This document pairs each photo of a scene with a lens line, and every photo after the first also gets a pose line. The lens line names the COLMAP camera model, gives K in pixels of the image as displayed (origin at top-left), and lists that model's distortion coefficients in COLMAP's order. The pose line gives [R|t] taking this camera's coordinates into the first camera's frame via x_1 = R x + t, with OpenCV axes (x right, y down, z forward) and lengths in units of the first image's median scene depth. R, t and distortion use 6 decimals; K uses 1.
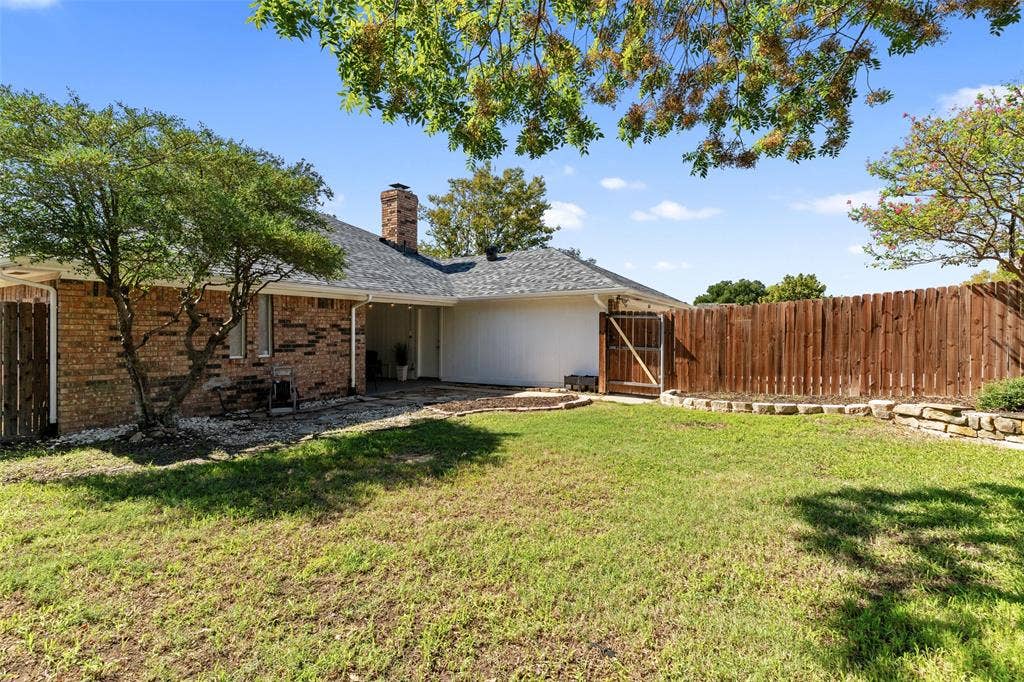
lens RADIAL K [[493.3, 0, 500.4], [0, 493.3, 337.5], [0, 0, 1]] dist [0.004310, 0.001406]
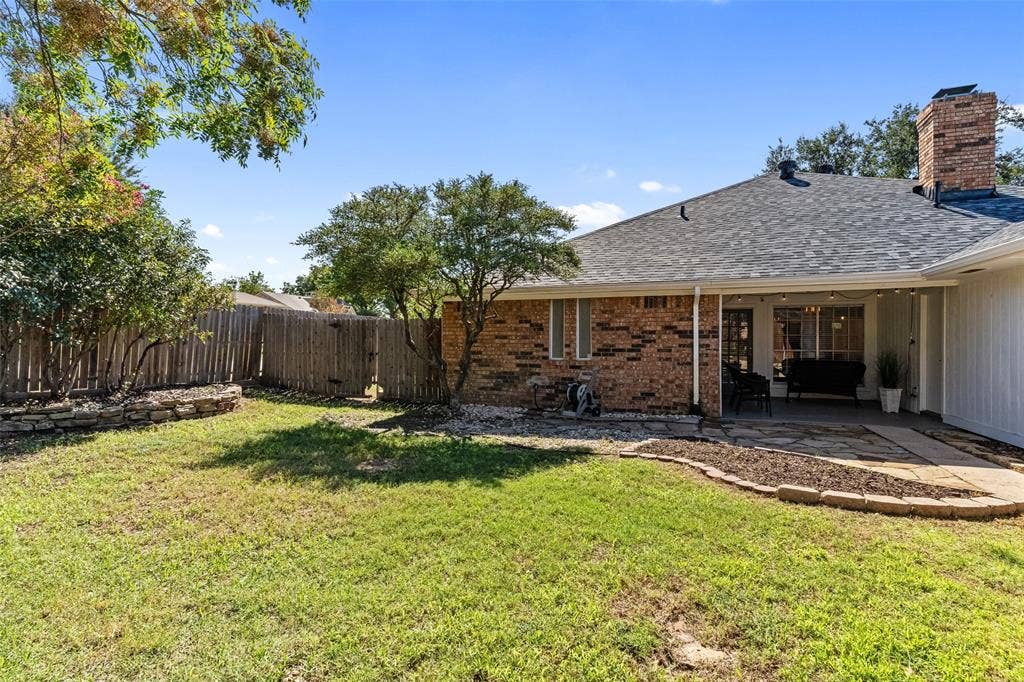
lens RADIAL K [[493.3, 0, 500.4], [0, 493.3, 337.5], [0, 0, 1]] dist [0.004310, 0.001406]
pose [[0.241888, -0.006649, -0.970281, 0.418522], [-0.008121, 0.999928, -0.008877, 0.002798], [0.970270, 0.010027, 0.241817, 0.528428]]
